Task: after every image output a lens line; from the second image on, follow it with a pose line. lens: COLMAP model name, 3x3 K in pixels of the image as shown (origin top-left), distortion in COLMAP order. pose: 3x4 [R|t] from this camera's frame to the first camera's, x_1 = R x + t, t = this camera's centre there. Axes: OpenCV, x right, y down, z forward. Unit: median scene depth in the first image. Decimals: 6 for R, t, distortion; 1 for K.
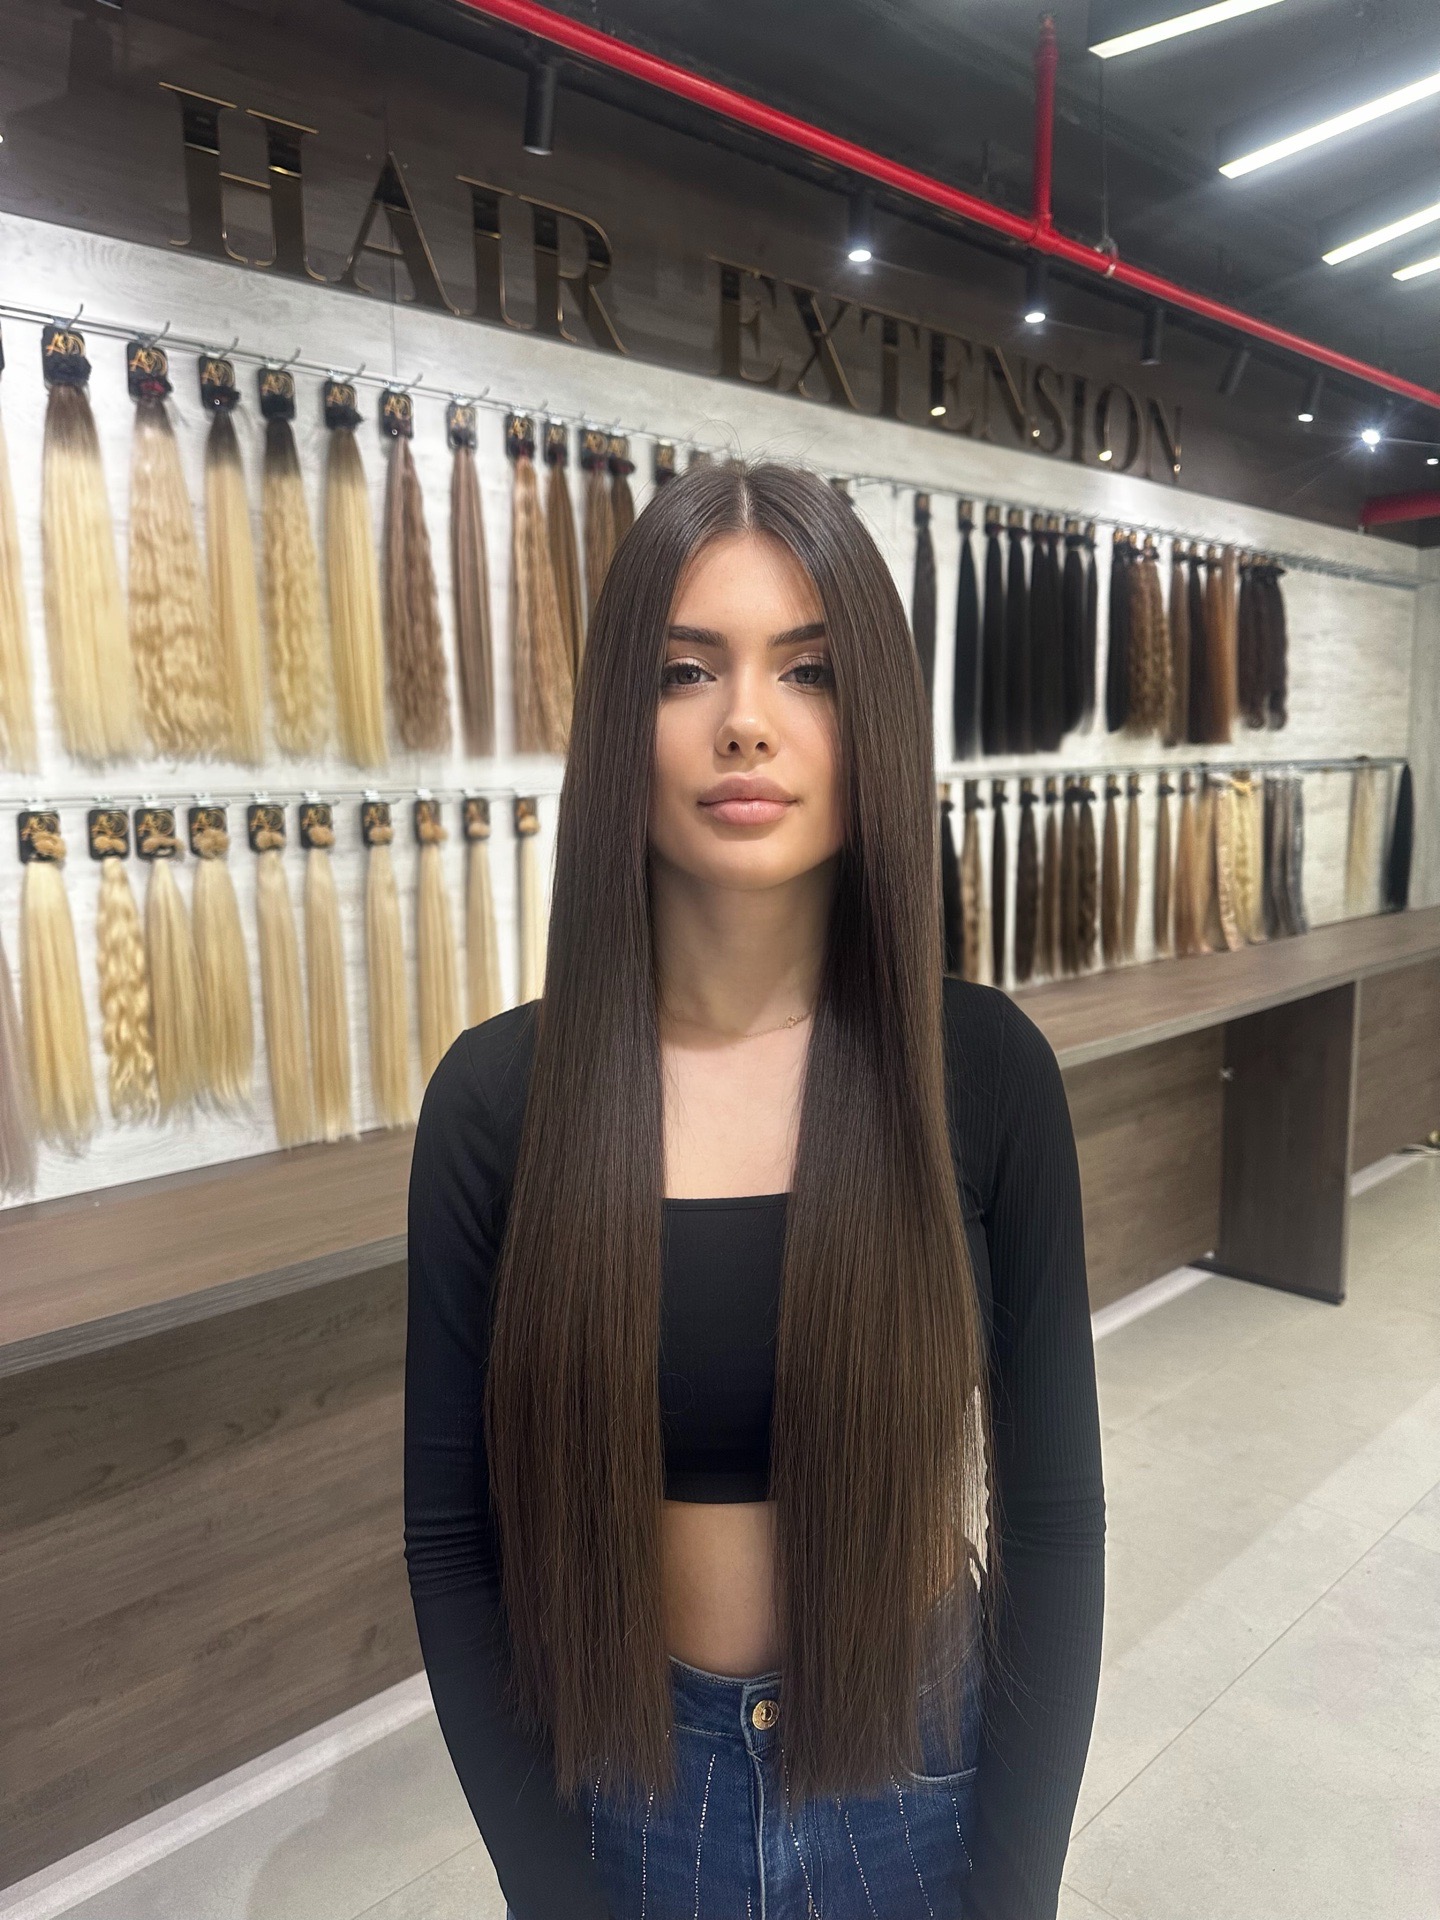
lens RADIAL K [[1381.1, 0, 715.8], [0, 1381.1, 965.9], [0, 0, 1]] dist [-0.004322, -0.001694]
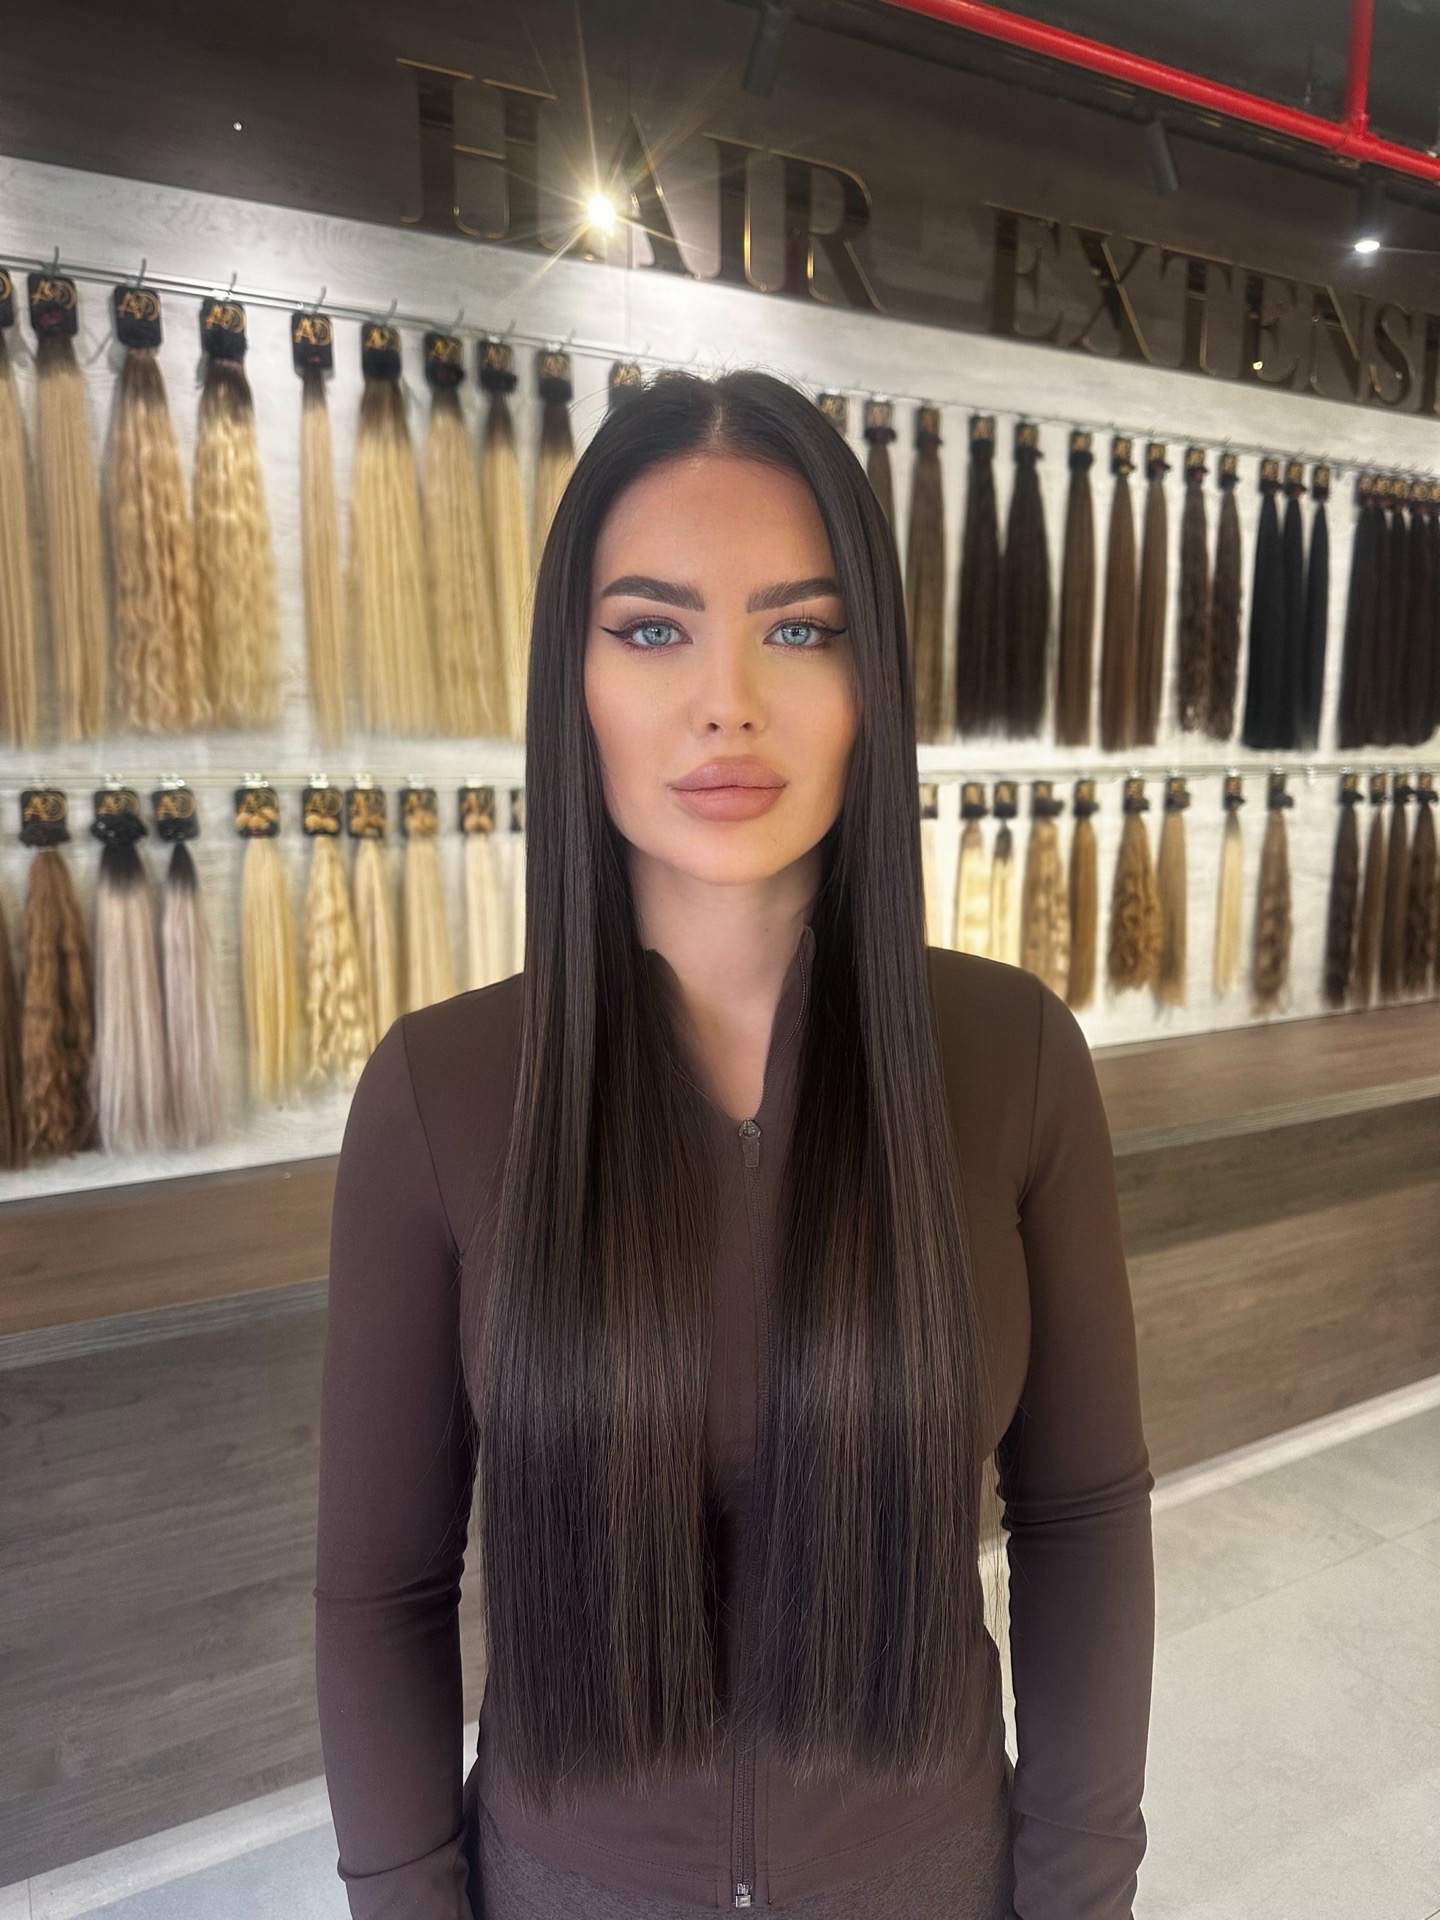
lens RADIAL K [[1381.1, 0, 722.7], [0, 1381.1, 957.2], [0, 0, 1]] dist [-0.004322, -0.001694]
pose [[0.970170, 0.053427, -0.236467, 0.092875], [-0.052587, 0.998568, 0.009864, -0.014453], [0.236655, 0.002865, 0.971590, 0.086783]]
